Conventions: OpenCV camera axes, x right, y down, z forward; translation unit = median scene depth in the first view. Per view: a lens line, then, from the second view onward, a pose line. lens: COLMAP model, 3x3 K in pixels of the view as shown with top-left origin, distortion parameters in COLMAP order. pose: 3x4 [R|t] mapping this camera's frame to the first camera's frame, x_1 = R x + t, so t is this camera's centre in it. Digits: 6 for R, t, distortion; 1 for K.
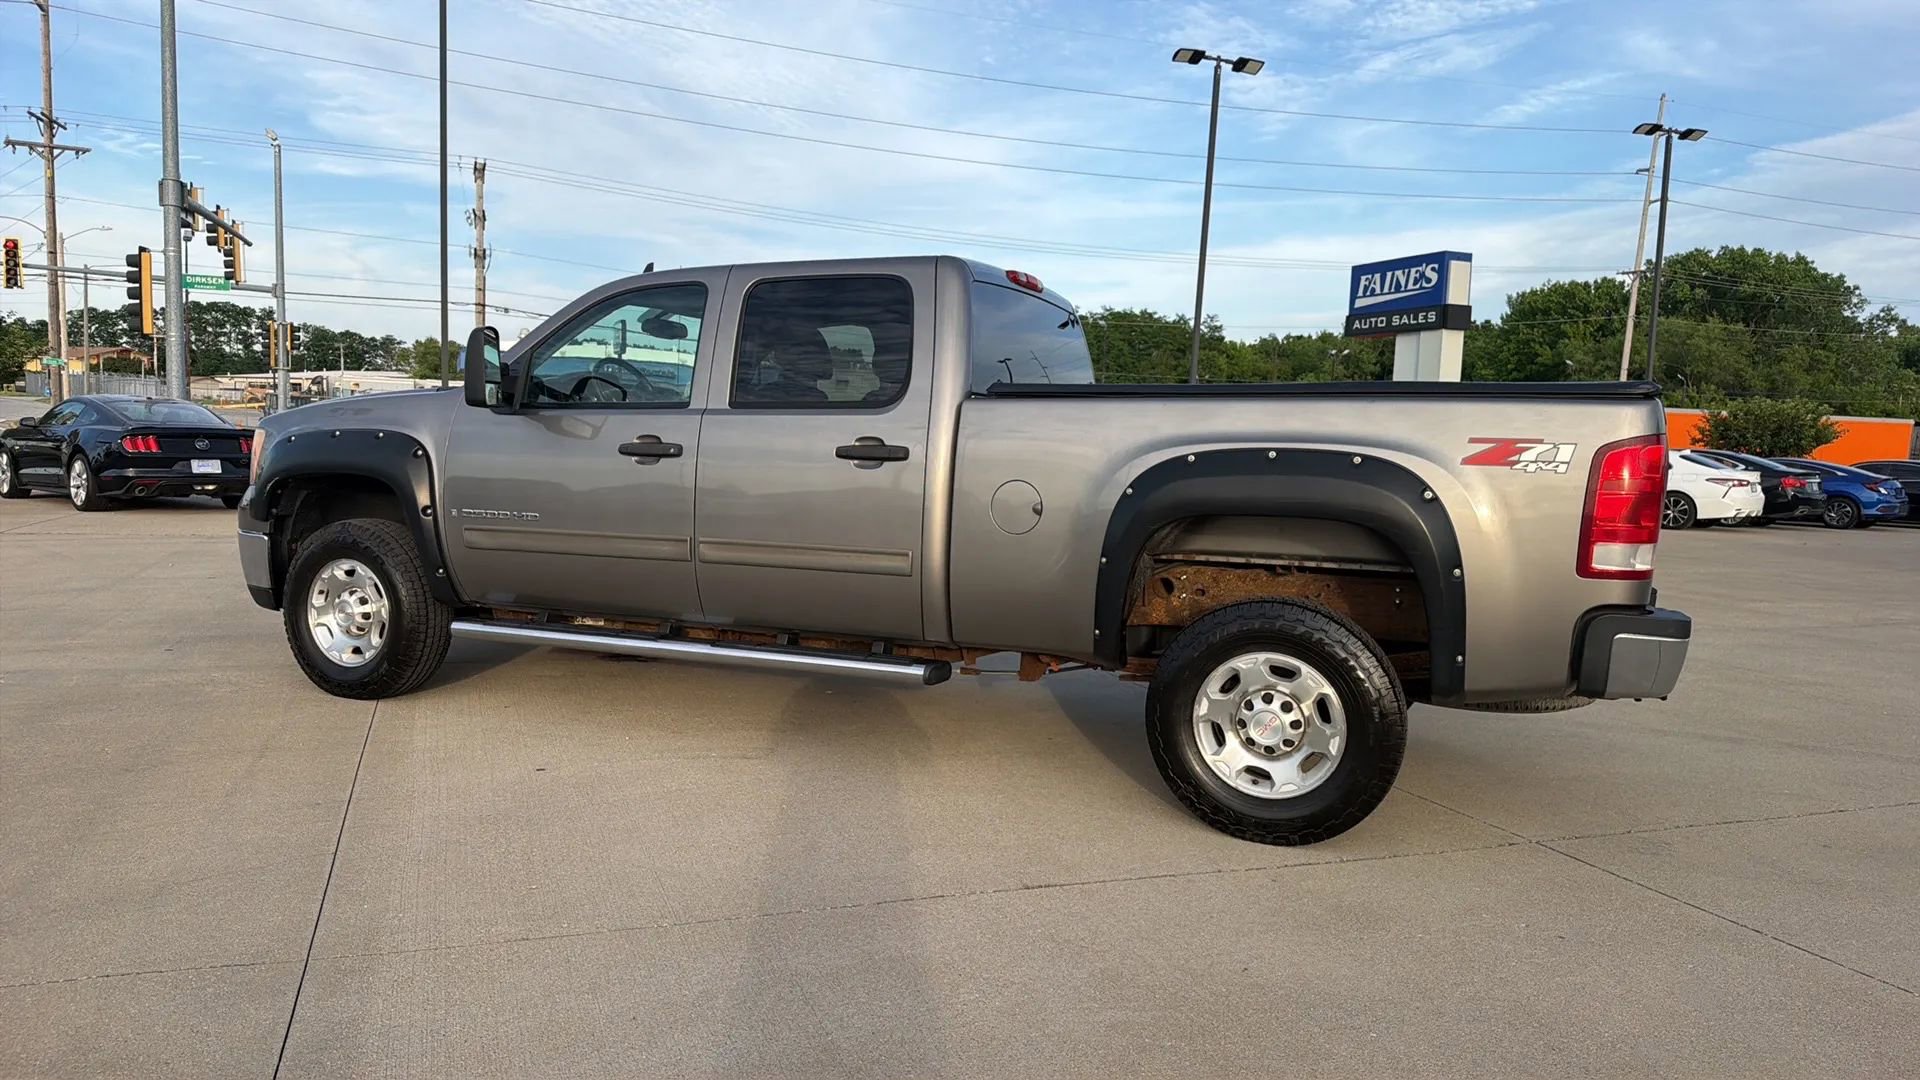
lens RADIAL K [[1295.6, 0, 929.4], [0, 1295.6, 548.2], [0, 0, 1]] dist [0.046806, -0.065640]
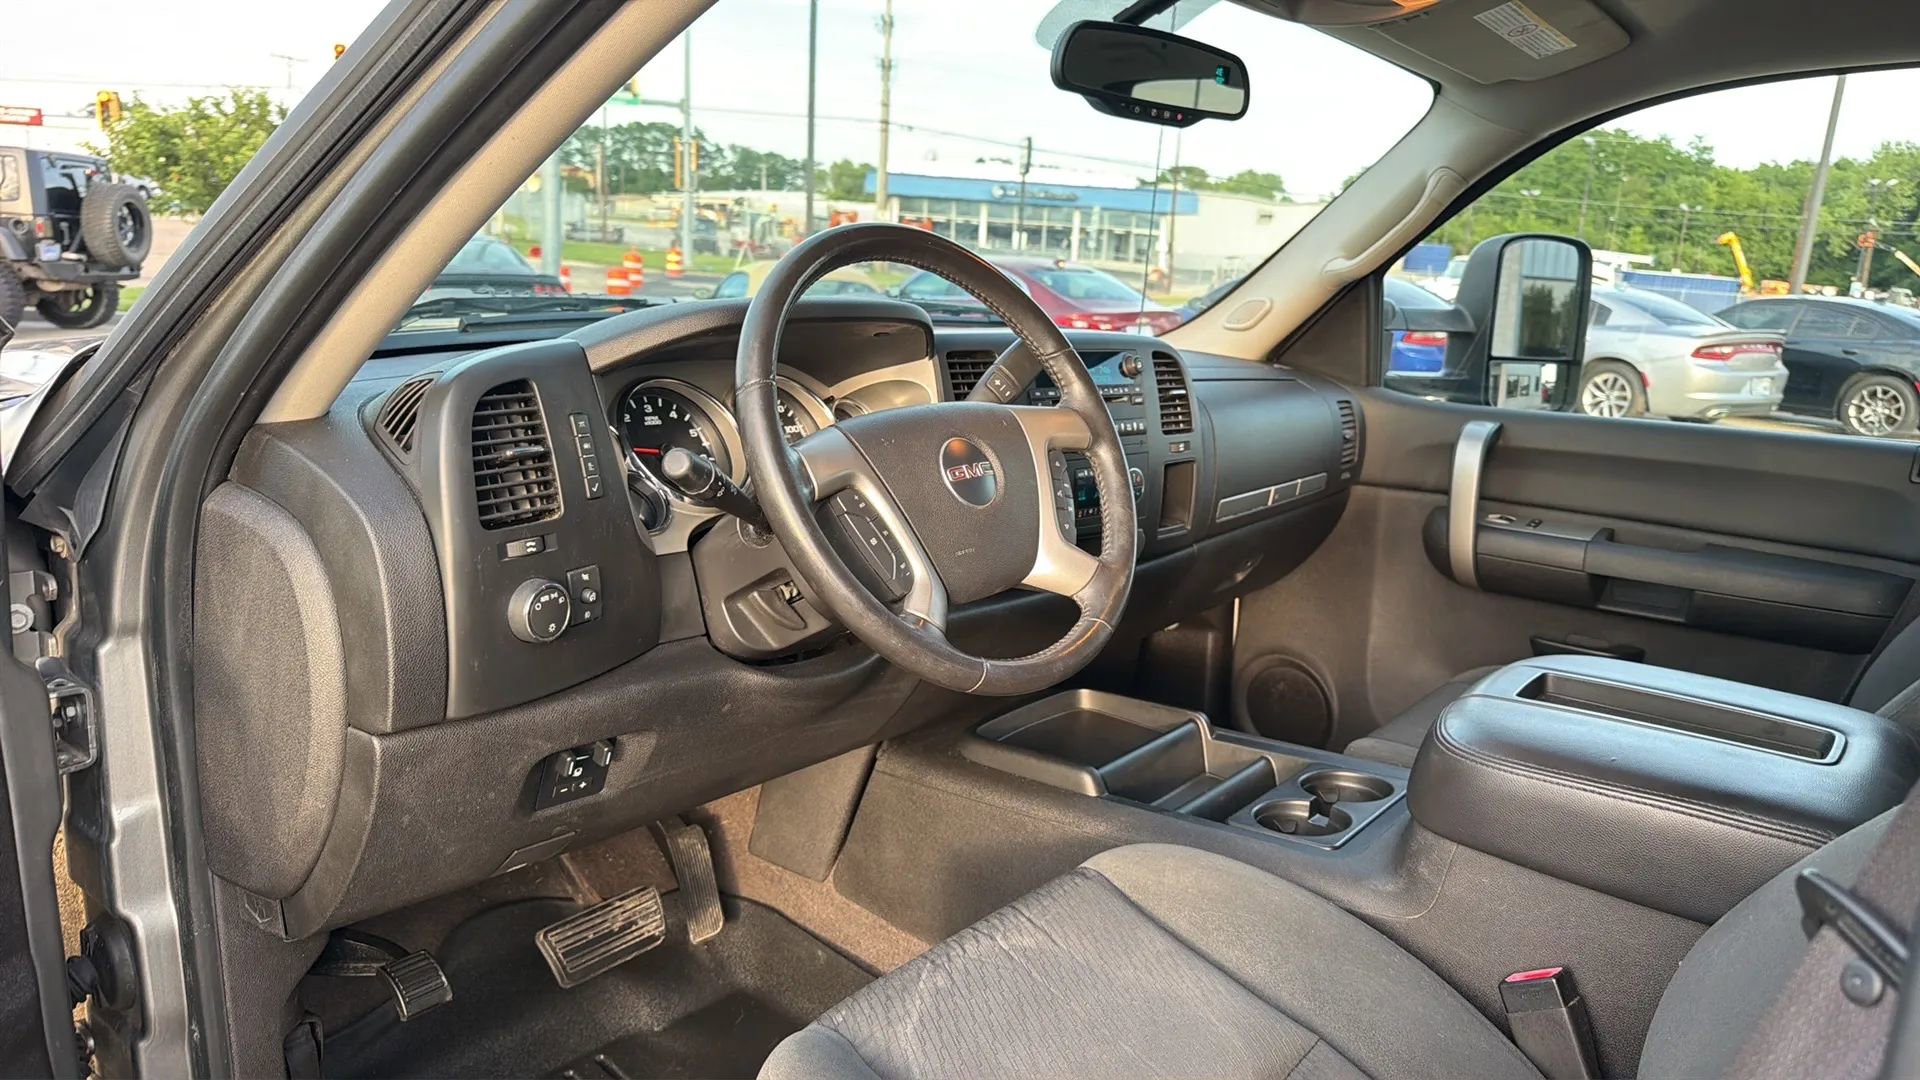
lens RADIAL K [[1289.3, 0, 953.2], [0, 1289.3, 541.6], [0, 0, 1]] dist [0.084529, -0.121367]
pose [[0.959653, 0.085511, -0.267869, -0.204328], [-0.051579, 0.990007, 0.131250, -0.138564], [0.276416, -0.112138, 0.954473, 0.917909]]
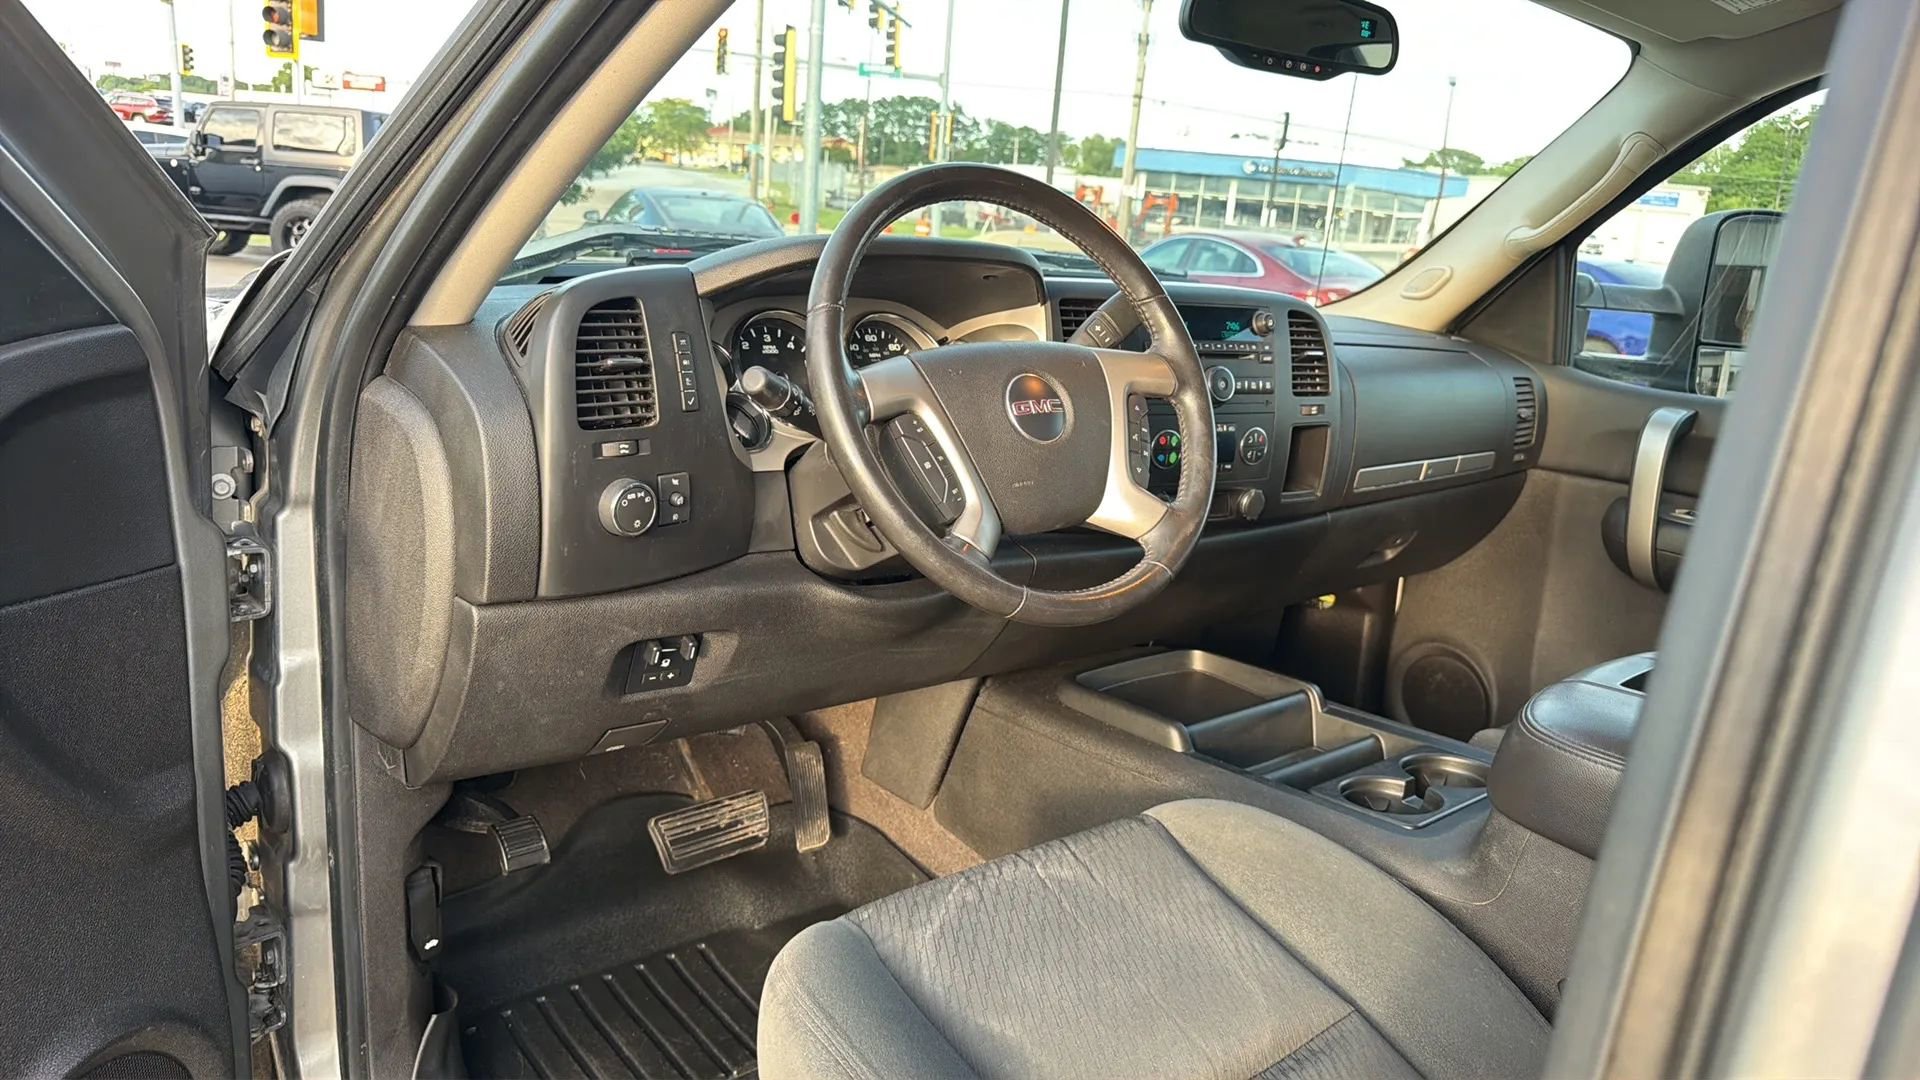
lens RADIAL K [[1269.4, 0, 921.4], [0, 1269.4, 516.9], [0, 0, 1]] dist [0.170969, -0.345388]
pose [[0.879341, 0.156471, -0.449752, -0.165479], [-0.098796, 0.983870, 0.149130, -0.132307], [0.465832, -0.086703, 0.880615, 0.924453]]
